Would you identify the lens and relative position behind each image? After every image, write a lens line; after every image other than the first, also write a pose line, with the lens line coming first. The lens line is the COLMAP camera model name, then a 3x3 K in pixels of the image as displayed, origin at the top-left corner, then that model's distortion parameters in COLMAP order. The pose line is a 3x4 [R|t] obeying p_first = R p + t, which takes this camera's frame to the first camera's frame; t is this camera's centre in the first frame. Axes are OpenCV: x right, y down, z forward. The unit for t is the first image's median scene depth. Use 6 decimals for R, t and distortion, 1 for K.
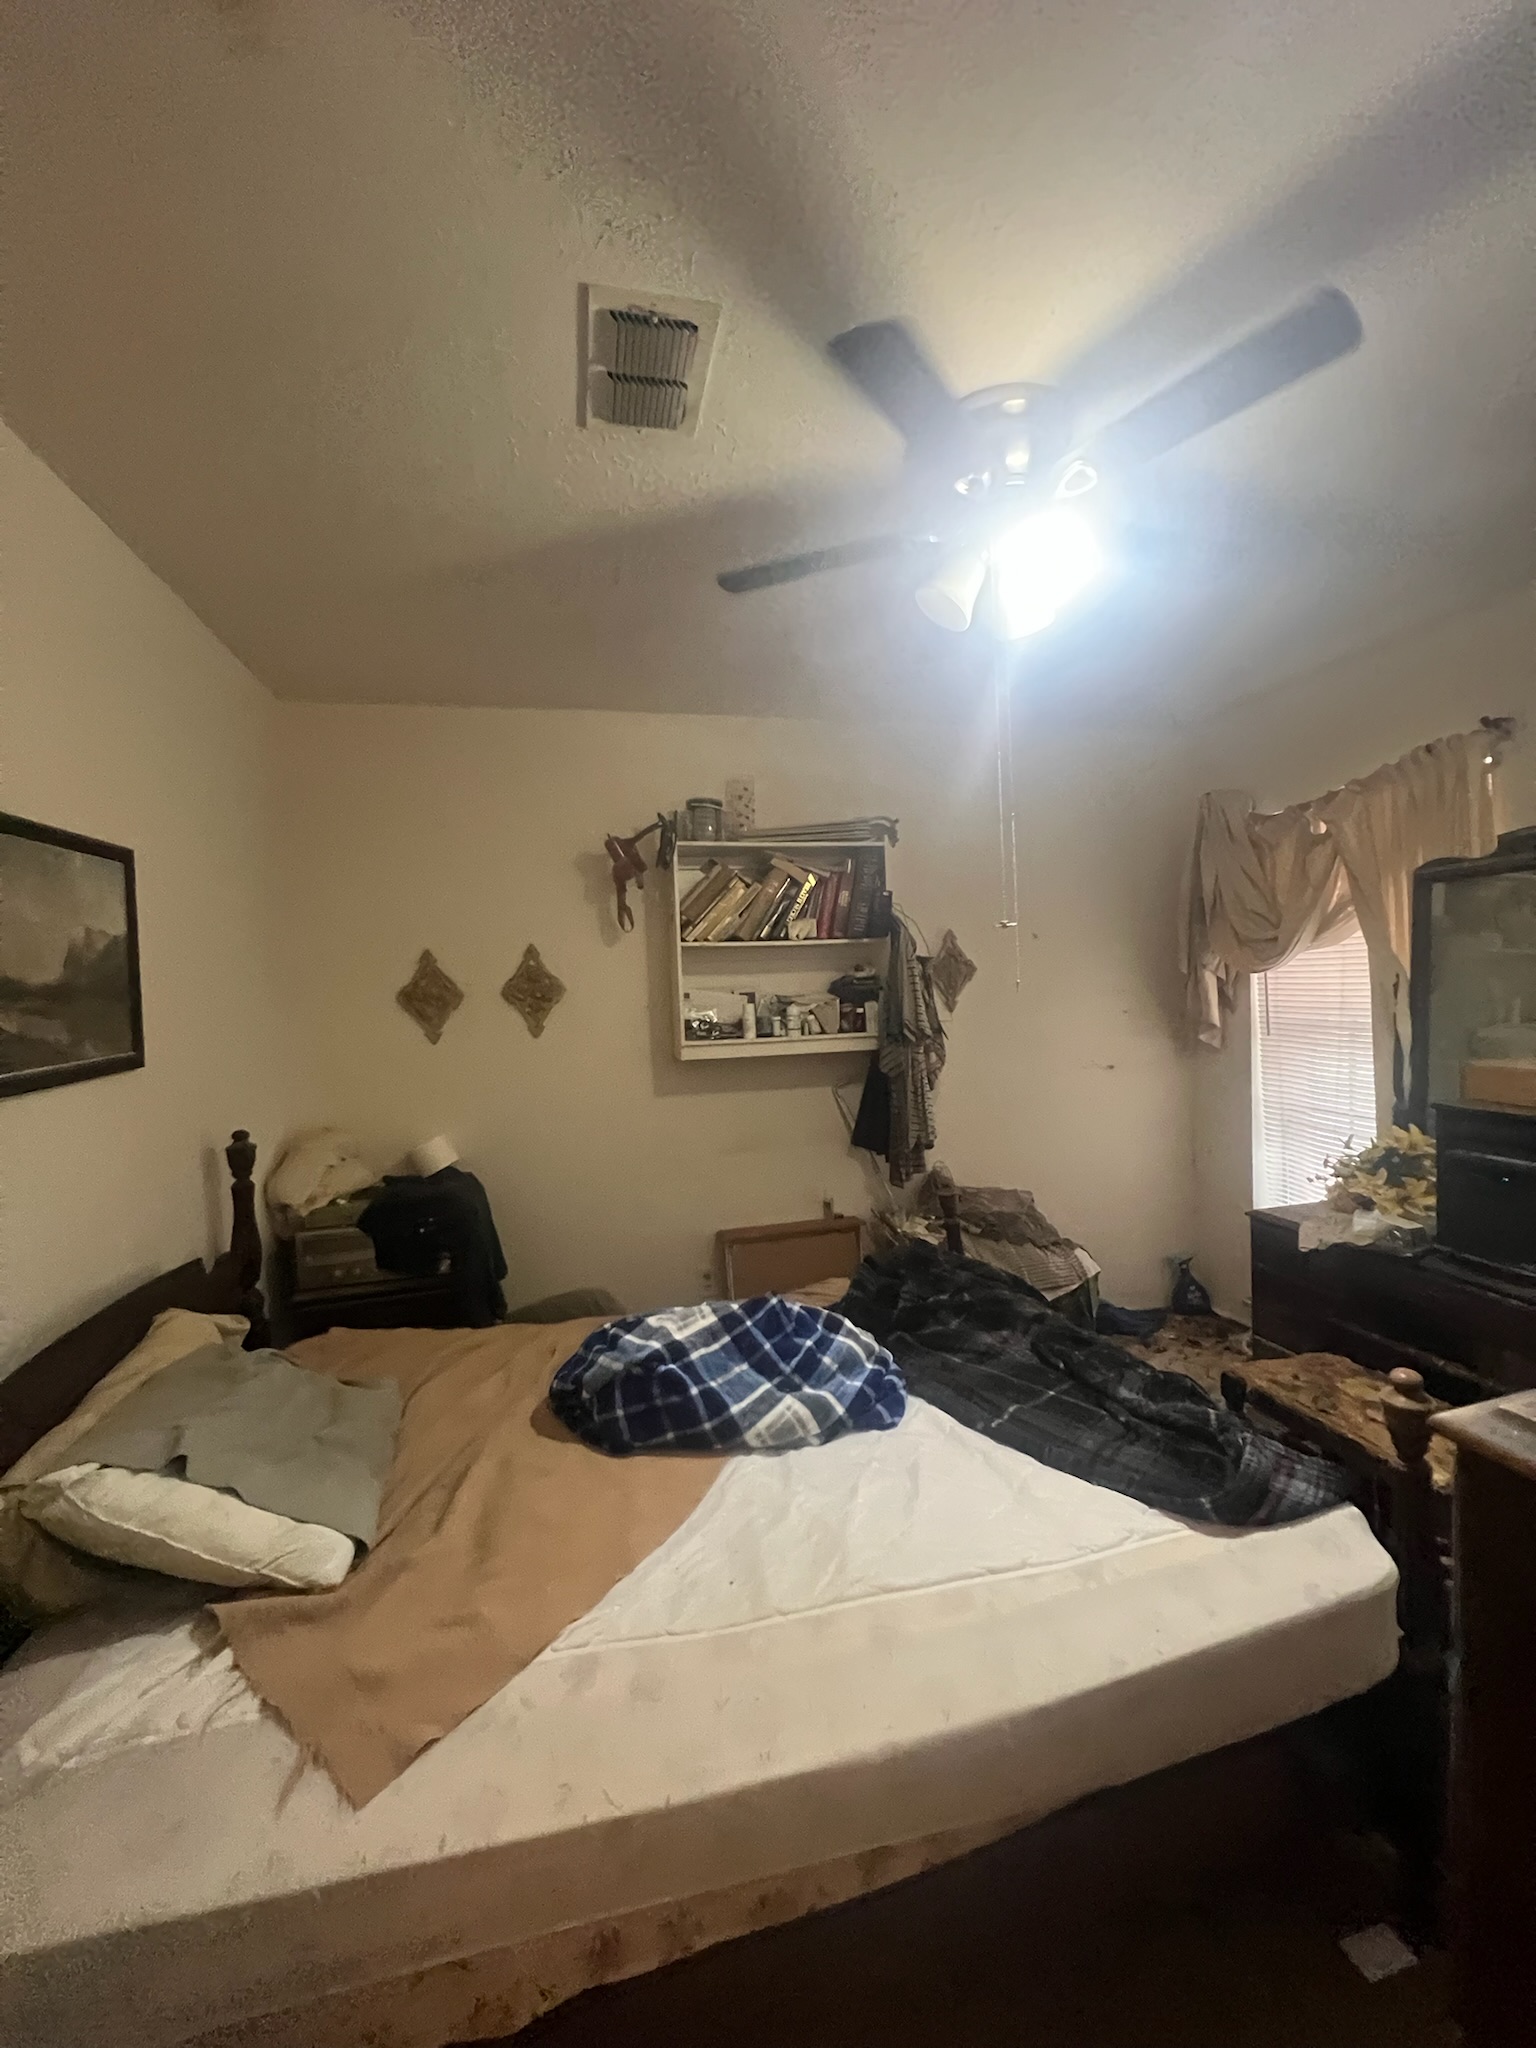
lens RADIAL K [[815.6, 0, 777.6], [0, 815.6, 1027.7], [0, 0, 1]] dist [-0.000913, -0.000265]
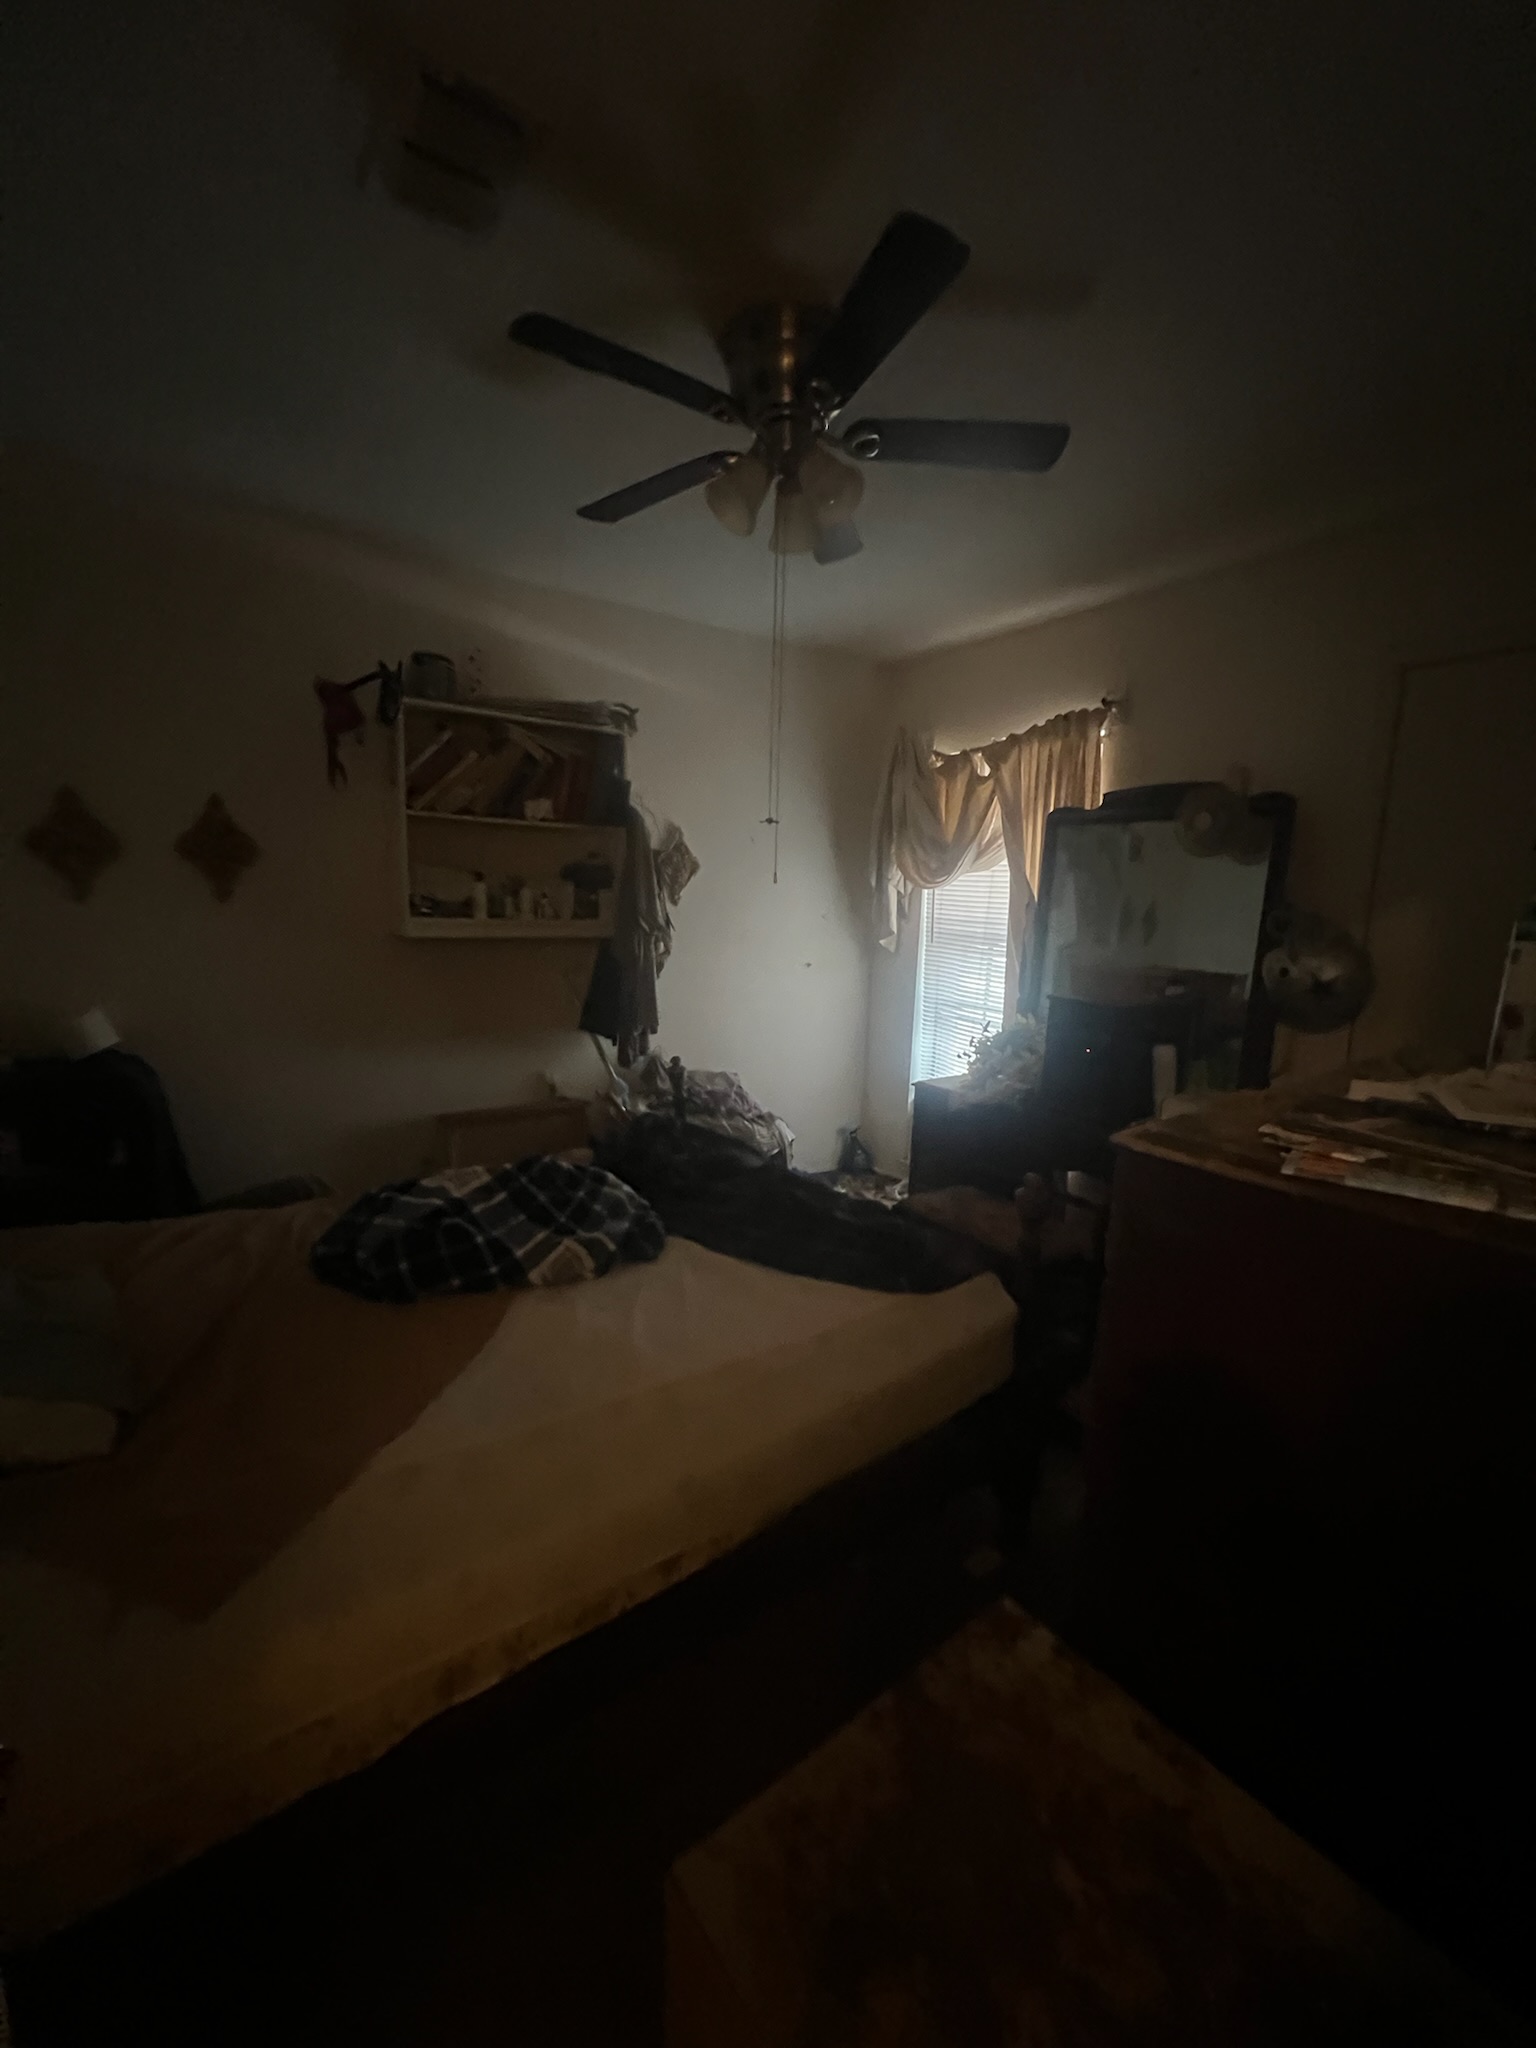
lens RADIAL K [[815.6, 0, 769.6], [0, 815.6, 1029.1], [0, 0, 1]] dist [-0.000913, -0.000265]
pose [[0.927133, 0.009962, 0.374599, -0.101849], [-0.054623, 0.992562, 0.108798, 0.026034], [-0.370729, -0.121332, 0.920781, -0.053341]]
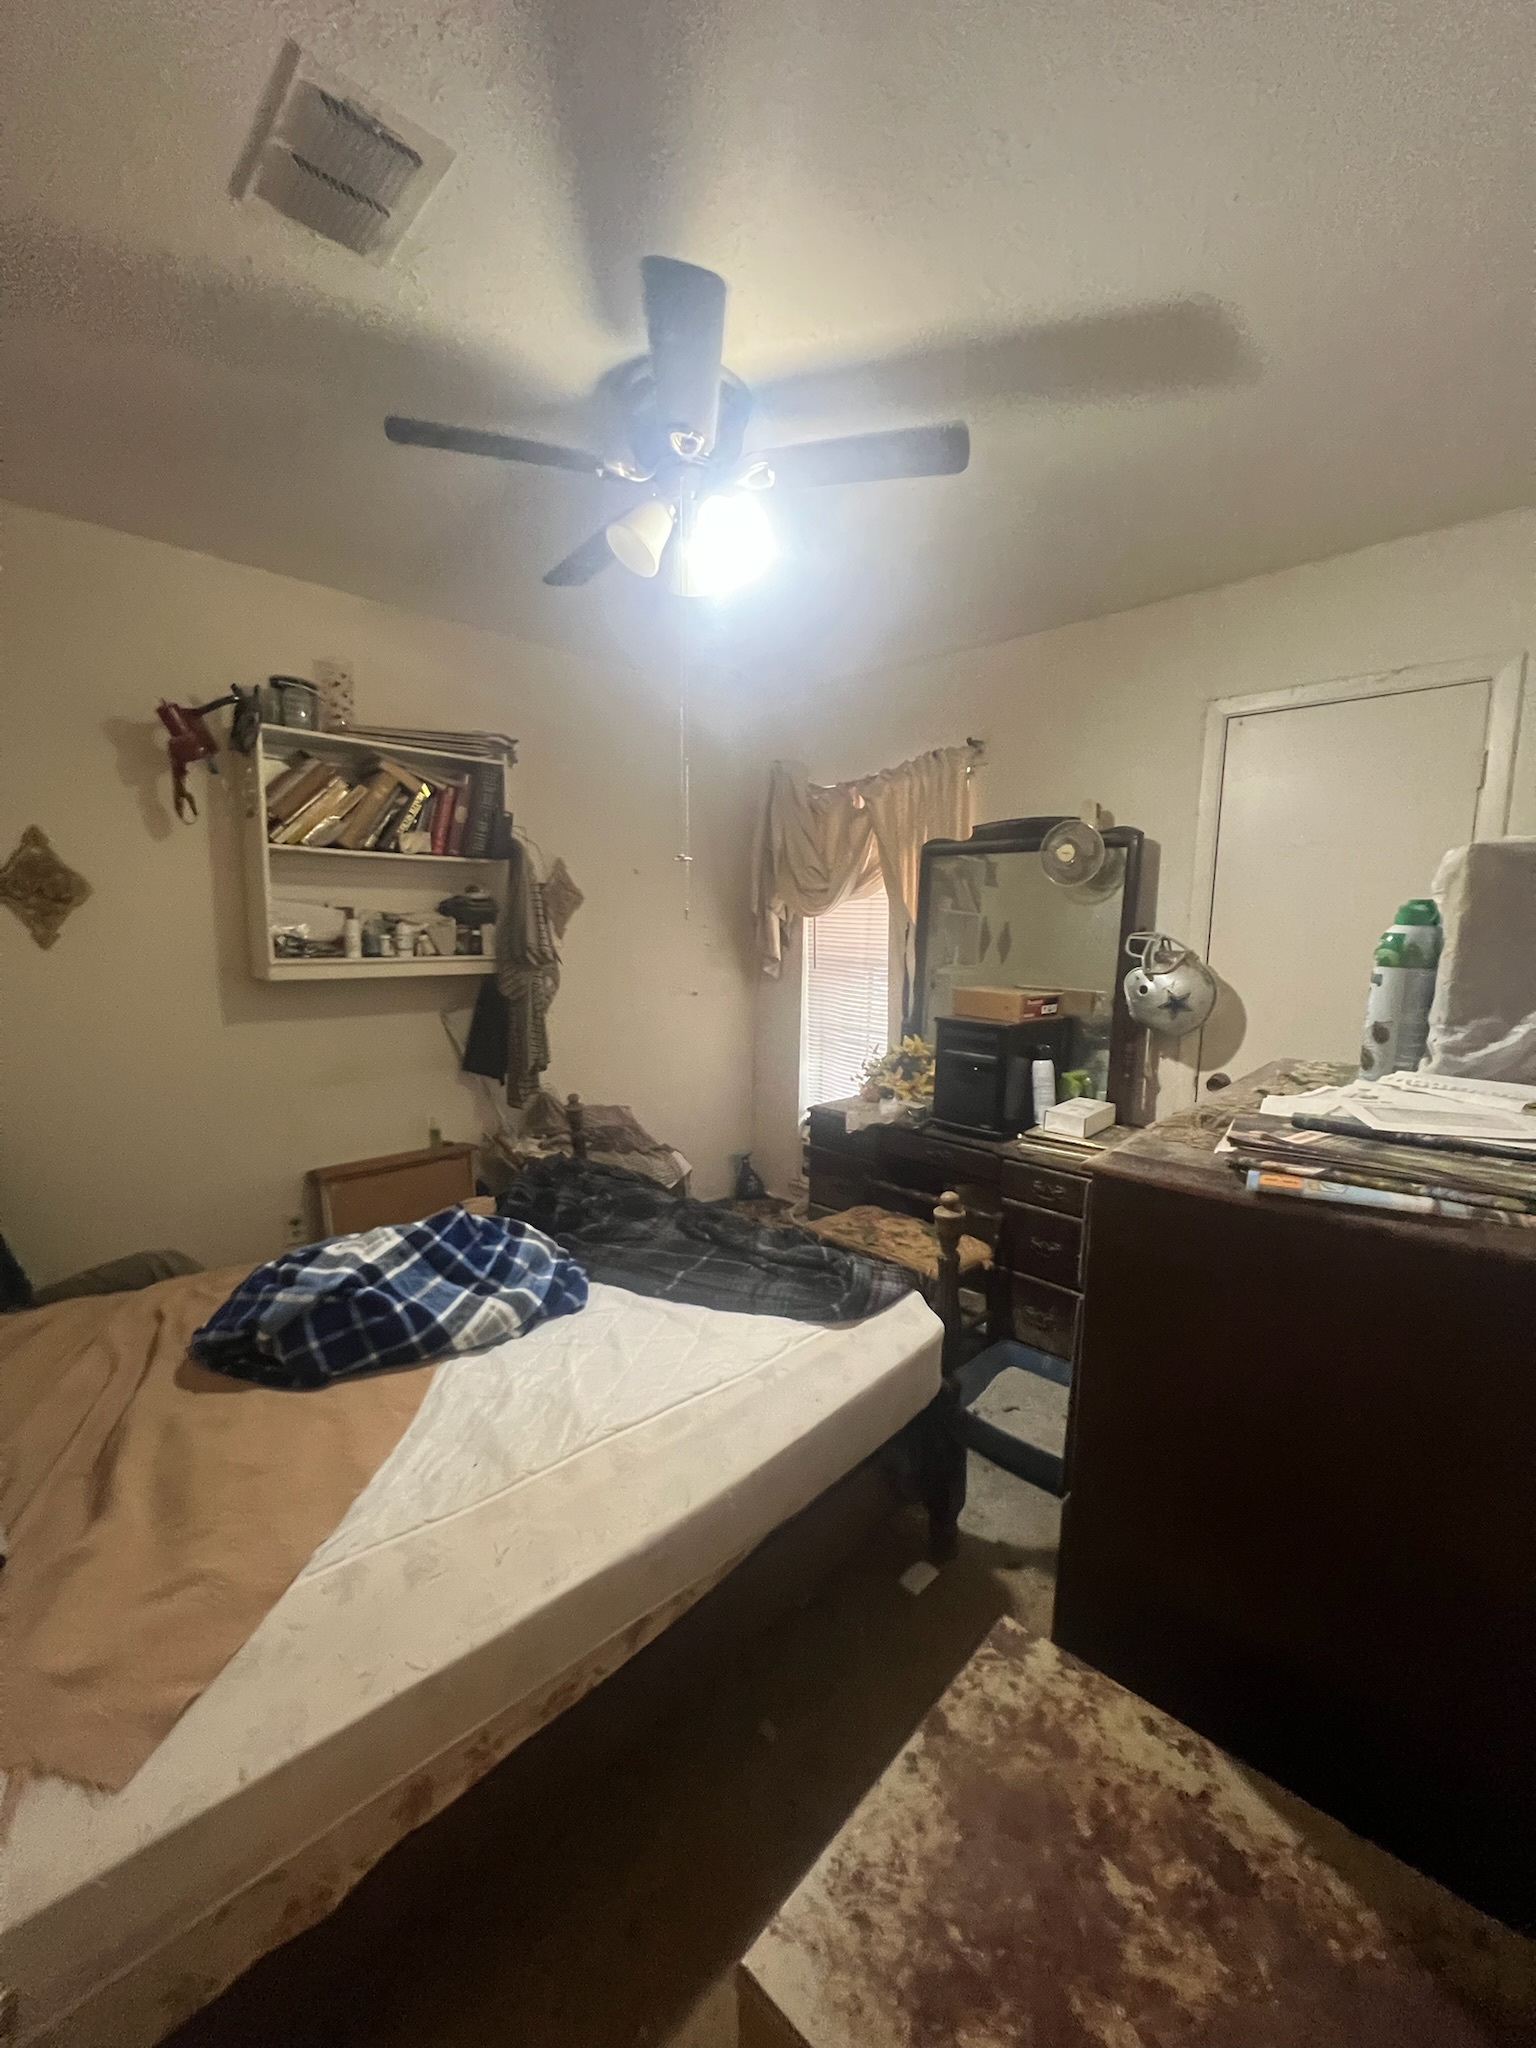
lens RADIAL K [[815.6, 0, 764.0], [0, 815.6, 1028.9], [0, 0, 1]] dist [-0.000913, -0.000265]
pose [[0.854107, -0.015127, 0.519878, -0.154822], [-0.027200, 0.996910, 0.073695, 0.016678], [-0.519386, -0.077084, 0.851056, -0.027778]]
